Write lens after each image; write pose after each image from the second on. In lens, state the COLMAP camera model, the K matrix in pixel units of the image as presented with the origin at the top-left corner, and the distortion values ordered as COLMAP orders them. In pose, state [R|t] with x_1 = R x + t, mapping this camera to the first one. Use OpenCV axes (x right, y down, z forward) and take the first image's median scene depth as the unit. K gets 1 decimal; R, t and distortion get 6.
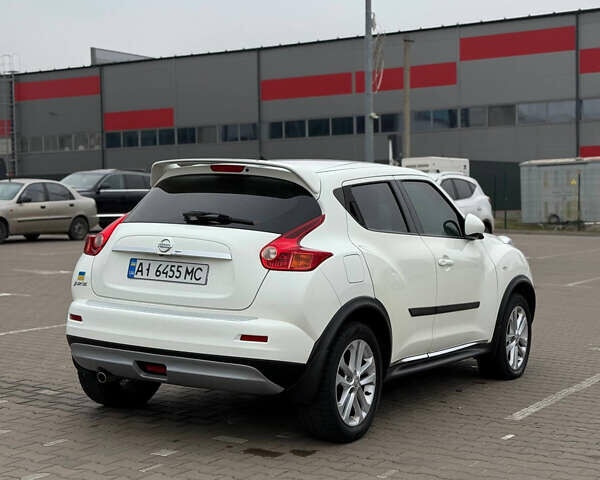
lens RADIAL K [[1107.9, 0, 300.1], [0, 1107.9, 244.5], [0, 0, 1]] dist [0.185097, 0.000000]
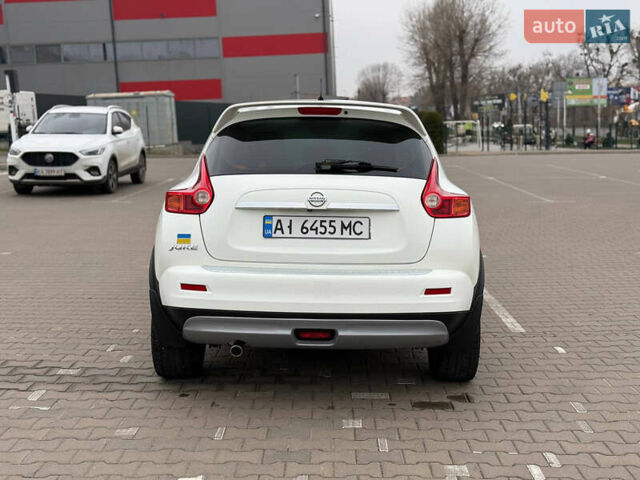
lens RADIAL K [[907.2, 0, 321.5], [0, 907.2, 237.7], [0, 0, 1]] dist [0.082921, 0.000000]
pose [[0.867850, -0.083943, 0.489683, -0.474323], [0.043589, 0.994687, 0.093261, -0.035949], [-0.494910, -0.059592, 0.866898, 0.352684]]
